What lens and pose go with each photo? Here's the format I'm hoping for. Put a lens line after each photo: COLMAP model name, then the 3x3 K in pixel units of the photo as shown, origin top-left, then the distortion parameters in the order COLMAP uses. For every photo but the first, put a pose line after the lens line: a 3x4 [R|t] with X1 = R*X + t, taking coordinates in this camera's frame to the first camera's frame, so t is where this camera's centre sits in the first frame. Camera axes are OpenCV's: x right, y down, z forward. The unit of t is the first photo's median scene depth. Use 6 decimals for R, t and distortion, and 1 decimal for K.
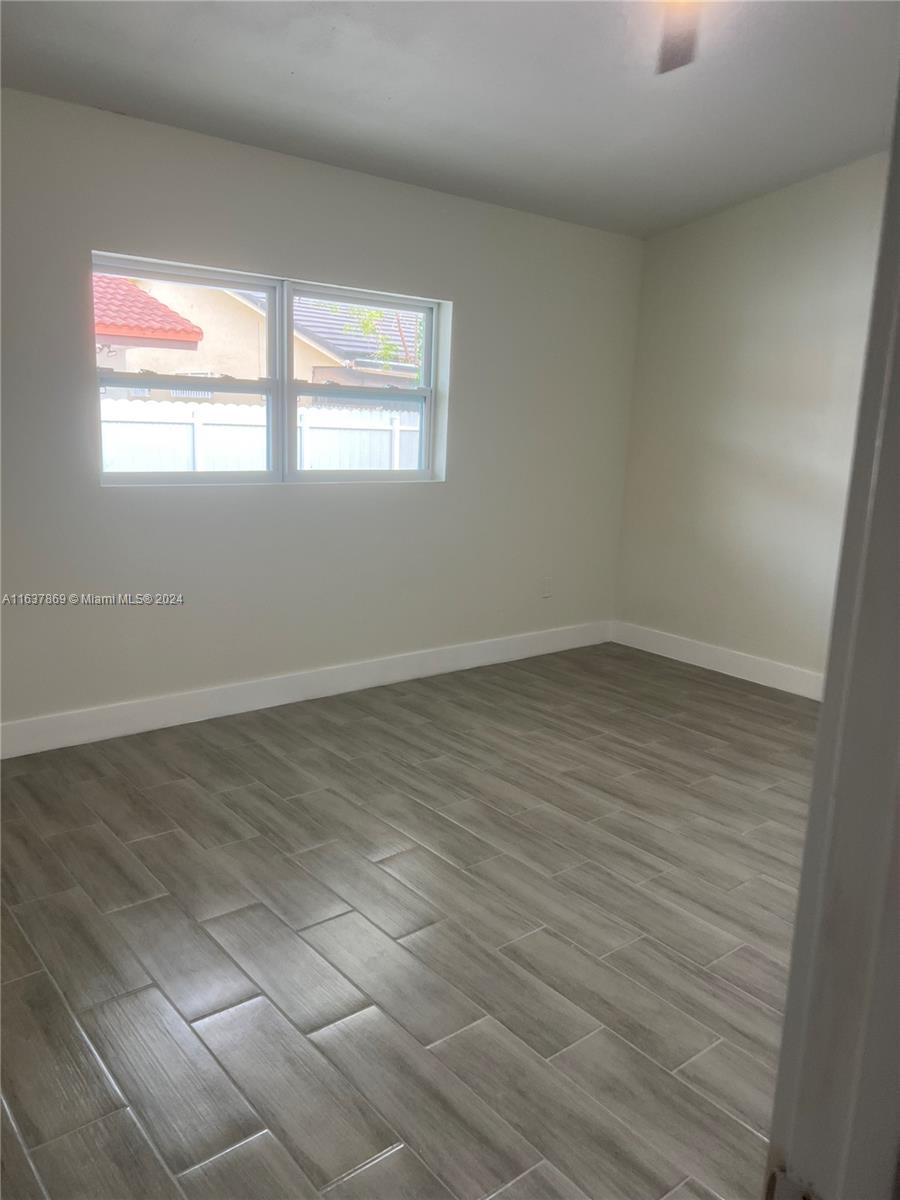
lens RADIAL K [[902.6, 0, 452.8], [0, 902.6, 600.4], [0, 0, 1]] dist [0.047198, -0.019841]
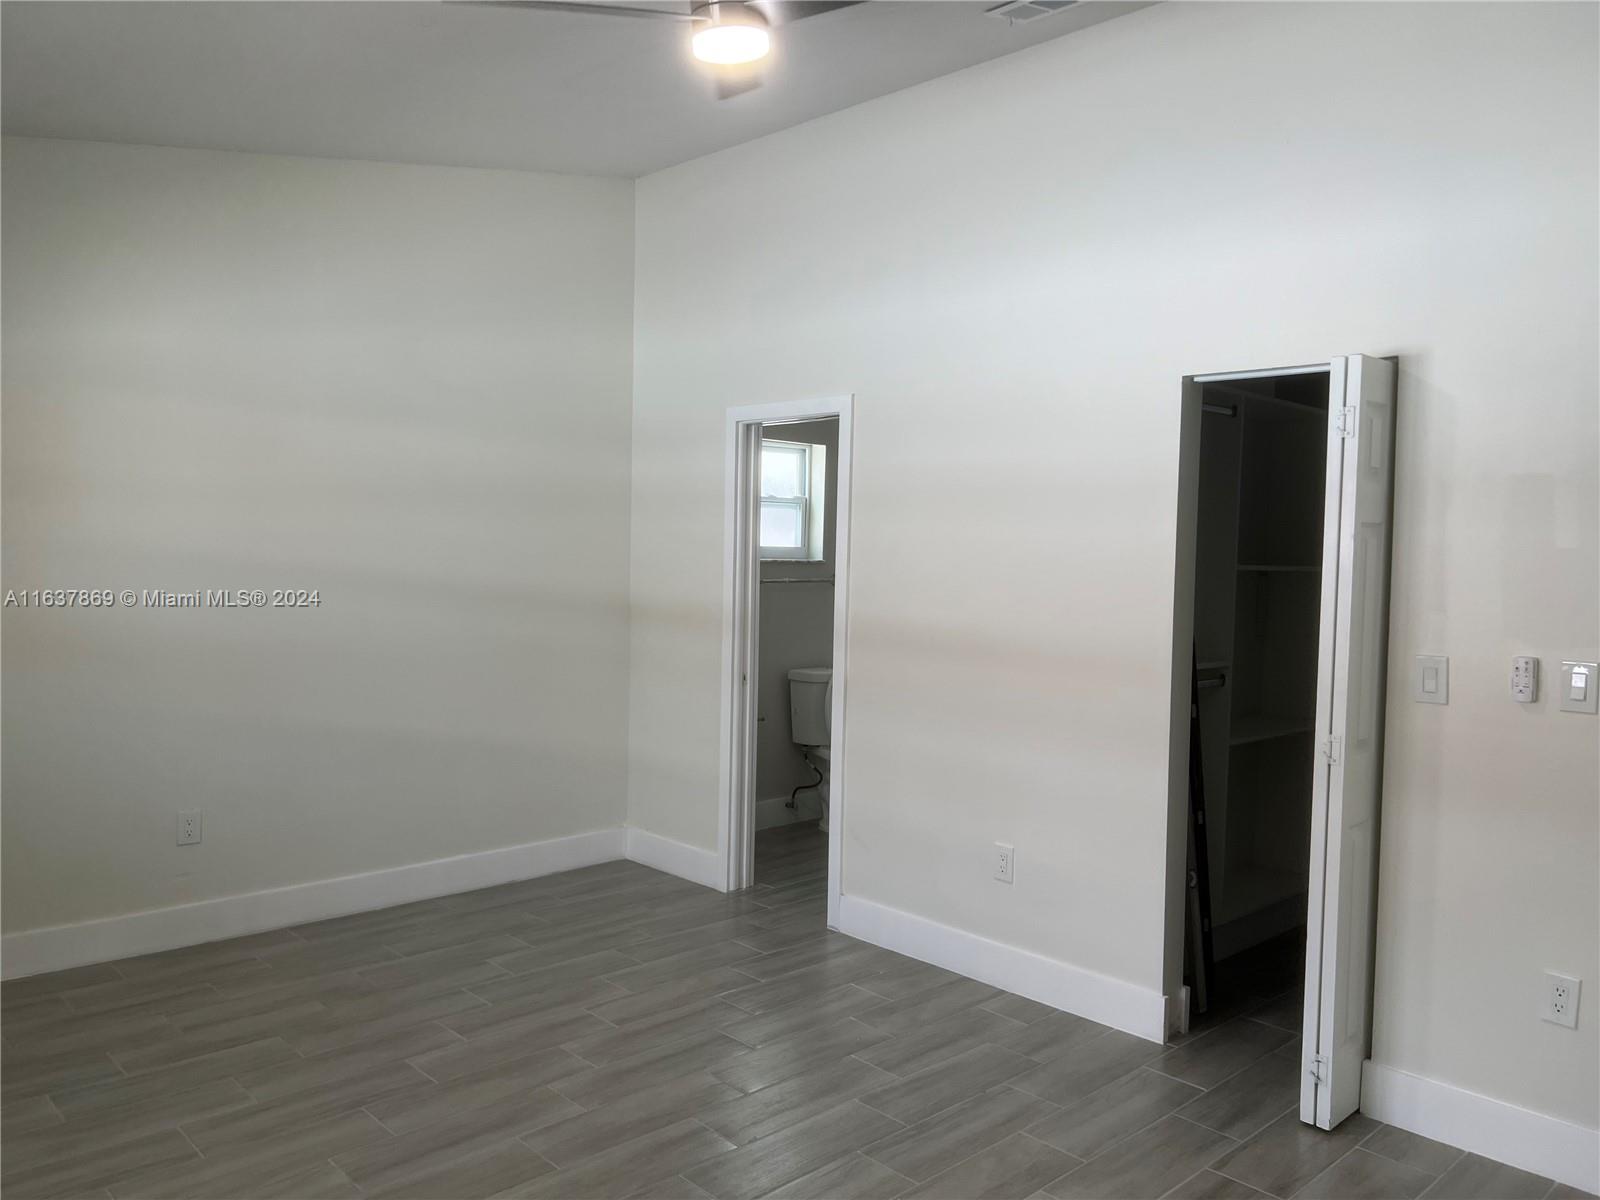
lens RADIAL K [[1203.4, 0, 804.6], [0, 1203.4, 598.9], [0, 0, 1]] dist [0.047198, -0.019841]
pose [[-0.085344, -0.081037, 0.993051, -0.603878], [0.168059, 0.981235, 0.094517, -0.177581], [-0.982076, 0.174958, -0.070123, 0.720681]]
